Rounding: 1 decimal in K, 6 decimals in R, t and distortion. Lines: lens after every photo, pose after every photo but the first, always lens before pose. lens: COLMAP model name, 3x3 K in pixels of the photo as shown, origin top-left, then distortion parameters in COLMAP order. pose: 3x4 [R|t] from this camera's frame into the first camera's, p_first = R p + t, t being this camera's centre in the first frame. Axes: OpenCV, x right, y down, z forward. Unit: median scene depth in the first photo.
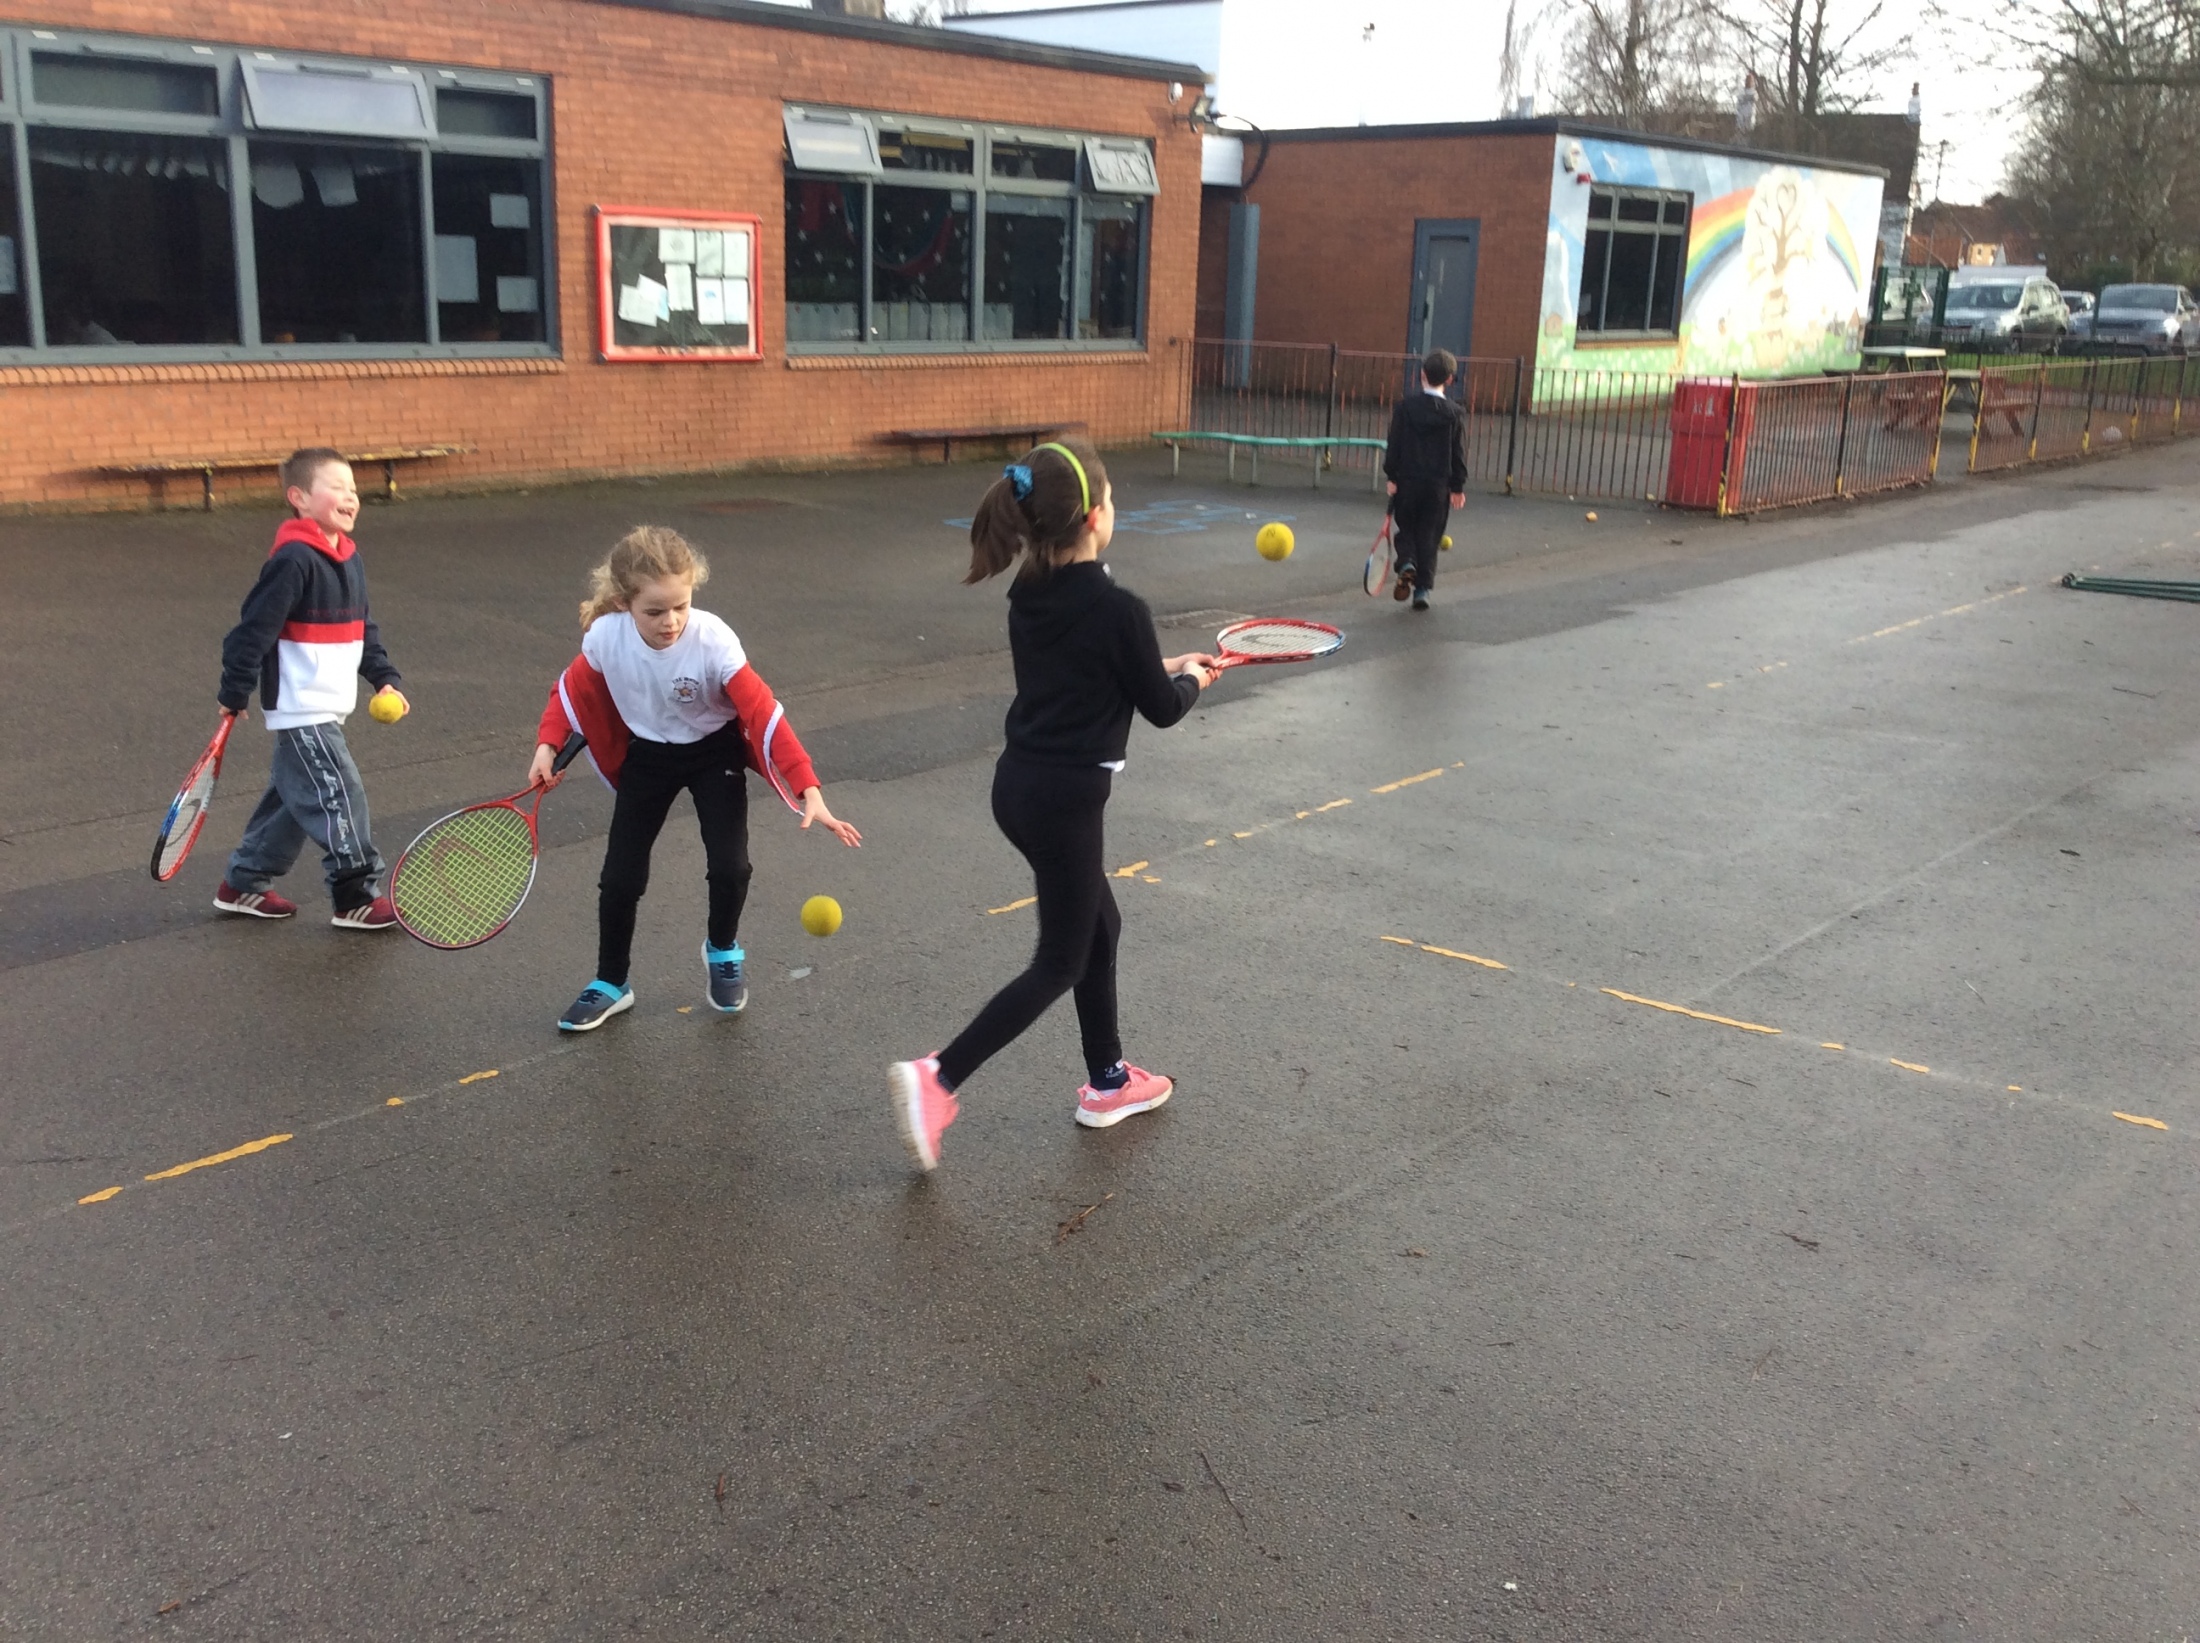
lens RADIAL K [[2123.8, 0, 1100.0], [0, 2123.8, 821.5], [0, 0, 1]] dist [0.150361, -0.270448]
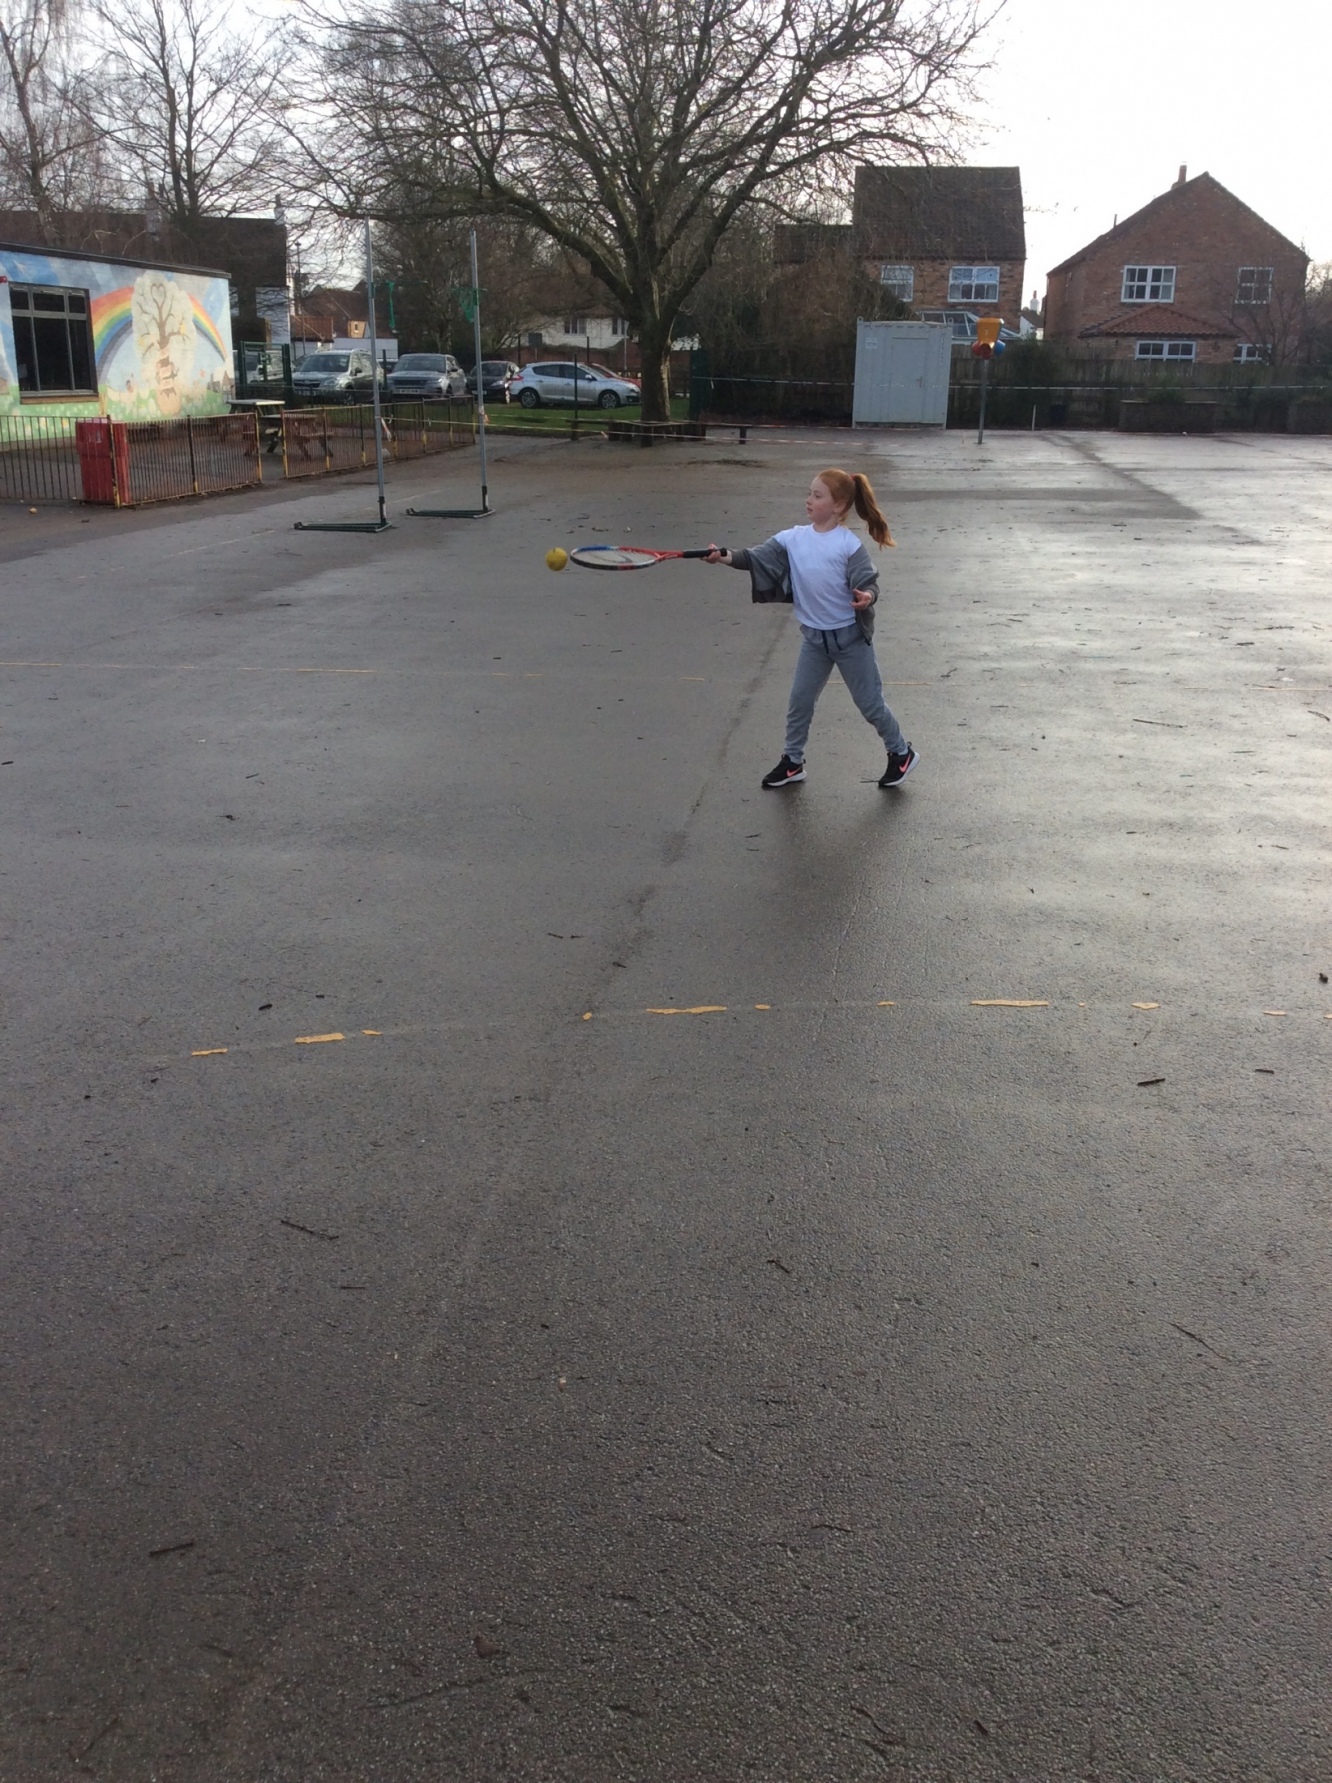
lens RADIAL K [[1721.3, 0, 666.0], [0, 1721.3, 891.5], [0, 0, 1]] dist [0.150361, -0.270448]
pose [[0.859235, -0.168082, 0.483180, -0.018666], [0.141498, 0.985722, 0.091275, 0.041559], [-0.491623, -0.010057, 0.870750, -0.174751]]
